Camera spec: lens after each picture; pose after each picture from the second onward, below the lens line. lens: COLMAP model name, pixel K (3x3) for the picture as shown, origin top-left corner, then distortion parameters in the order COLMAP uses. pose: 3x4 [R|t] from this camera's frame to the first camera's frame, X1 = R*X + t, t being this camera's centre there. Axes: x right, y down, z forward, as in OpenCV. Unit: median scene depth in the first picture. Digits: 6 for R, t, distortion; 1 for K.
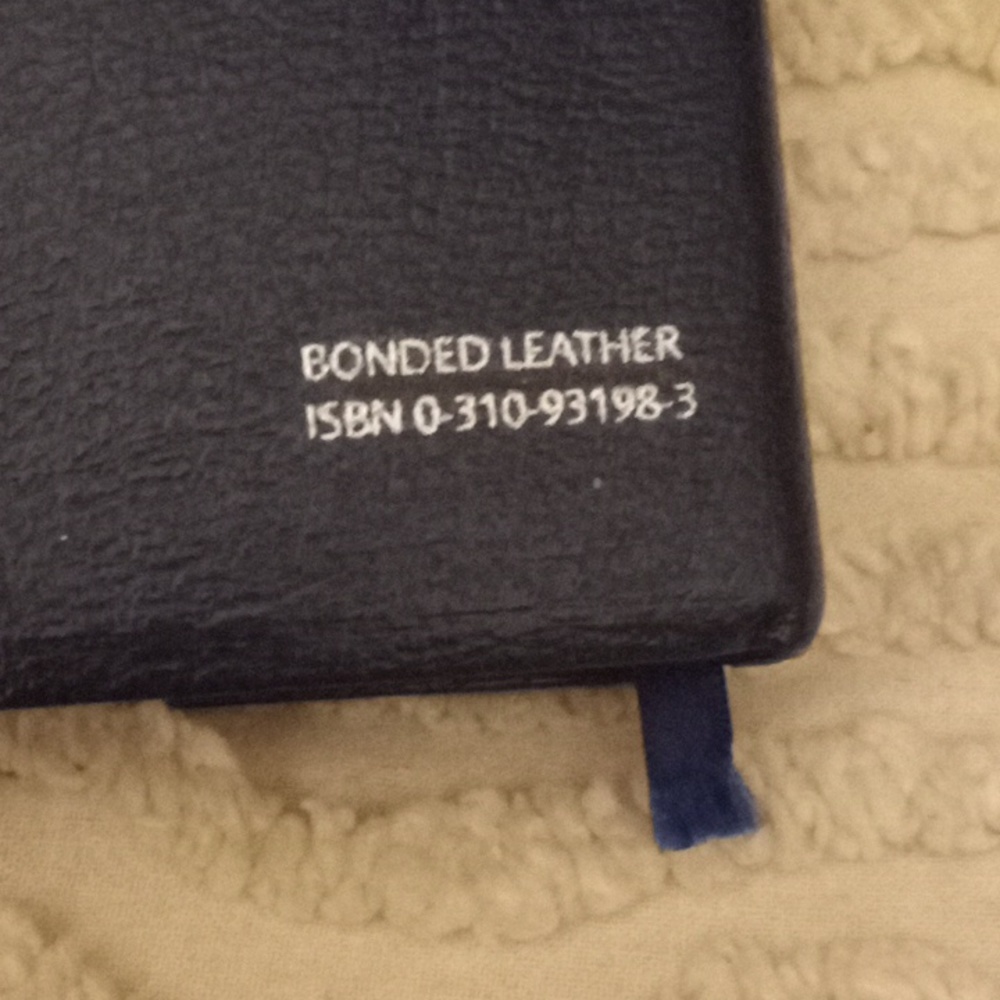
lens RADIAL K [[1647.4, 0, 501.3], [0, 1647.4, 500.0], [0, 0, 1]] dist [0.015729, 0.000000]
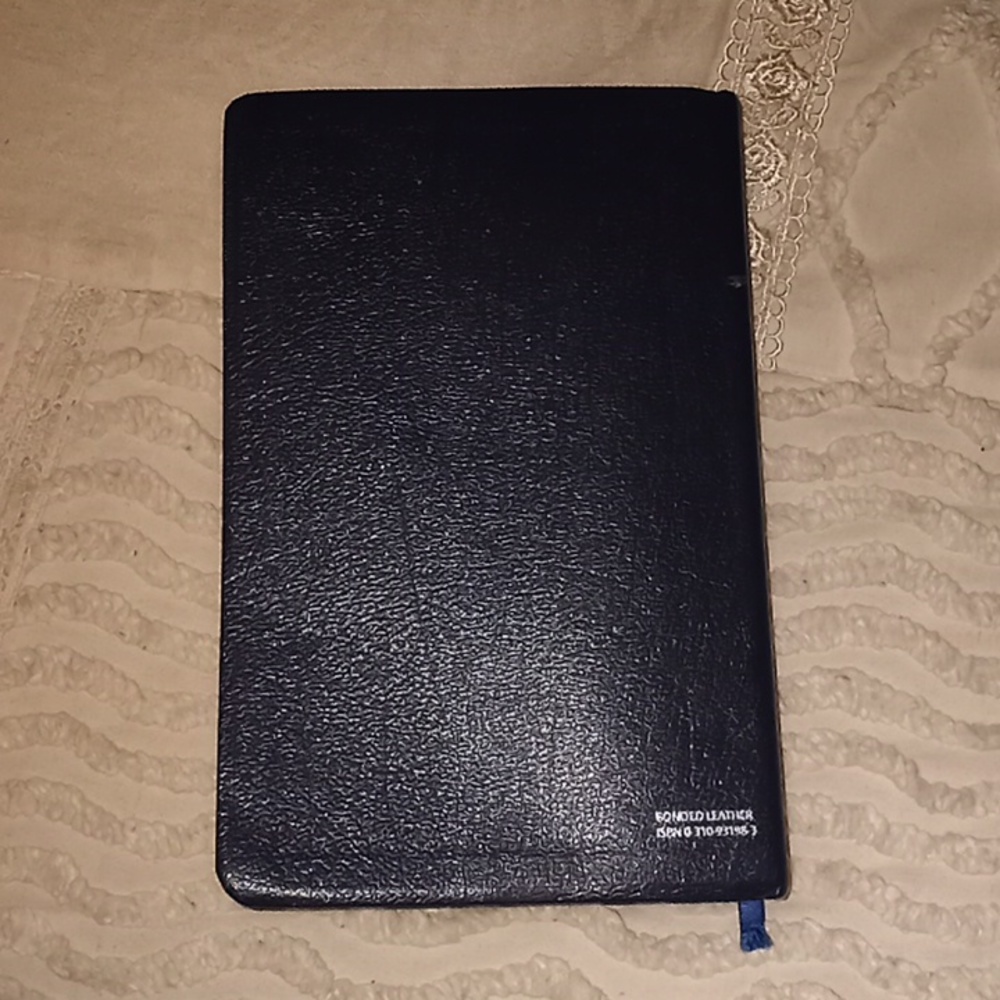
lens RADIAL K [[1647.4, 0, 498.1], [0, 1647.4, 500.7], [0, 0, 1]] dist [0.015729, 0.000000]
pose [[0.999178, 0.039553, -0.008839, -0.486788], [-0.040398, 0.989468, -0.139000, -0.265011], [0.003248, 0.139243, 0.990253, -2.962408]]
